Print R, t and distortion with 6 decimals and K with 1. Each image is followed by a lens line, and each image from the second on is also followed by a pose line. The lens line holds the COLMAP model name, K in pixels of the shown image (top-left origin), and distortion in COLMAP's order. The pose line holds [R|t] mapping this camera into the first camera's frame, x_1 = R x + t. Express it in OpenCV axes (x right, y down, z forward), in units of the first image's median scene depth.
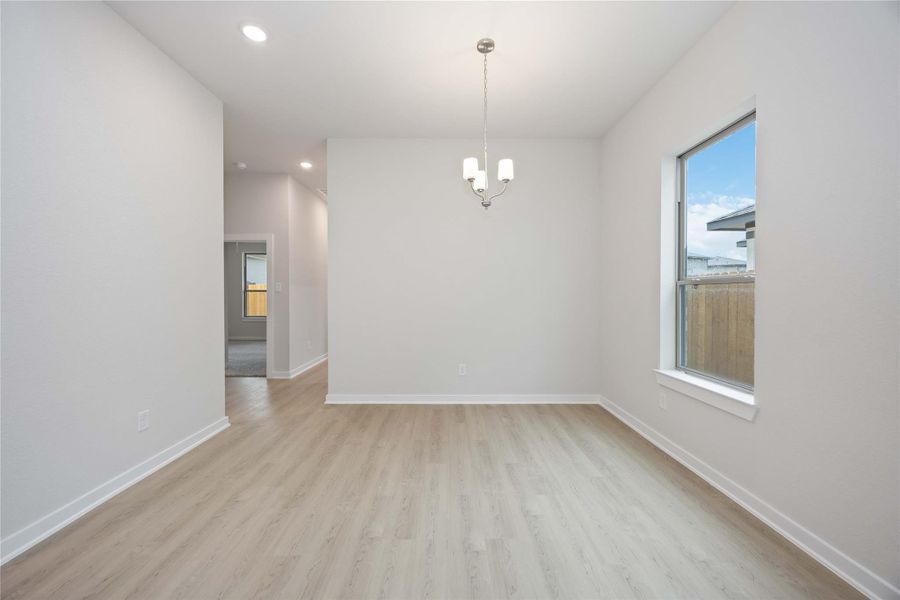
lens RADIAL K [[347.3, 0, 447.4], [0, 347.3, 295.5], [0, 0, 1]] dist [0.016191, -0.000068]
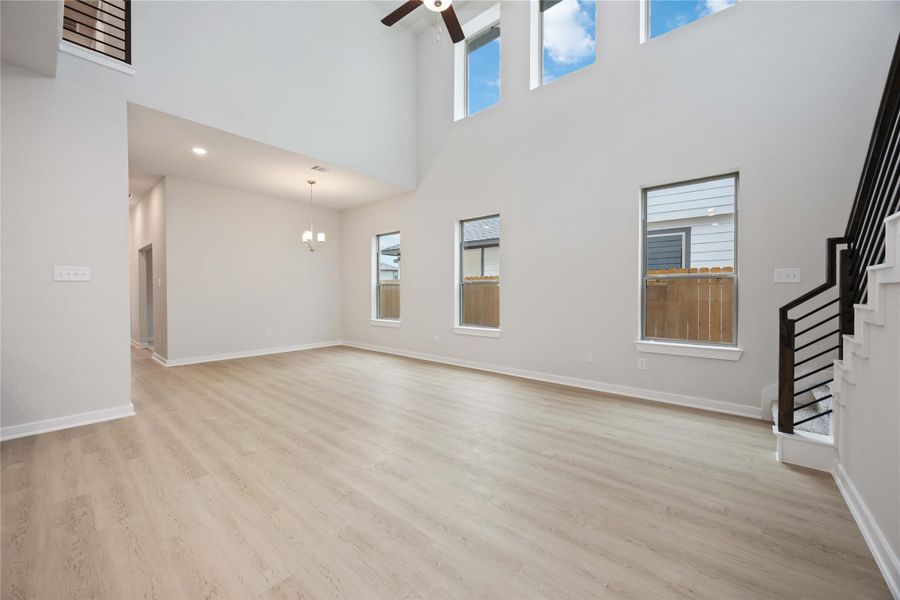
lens RADIAL K [[347.3, 0, 449.7], [0, 347.3, 295.7], [0, 0, 1]] dist [-0.000898, -0.000334]
pose [[0.656849, -0.006995, 0.753990, -1.039418], [-0.000063, 0.999956, 0.009332, 0.023102], [-0.754022, -0.006177, 0.656820, -1.222511]]
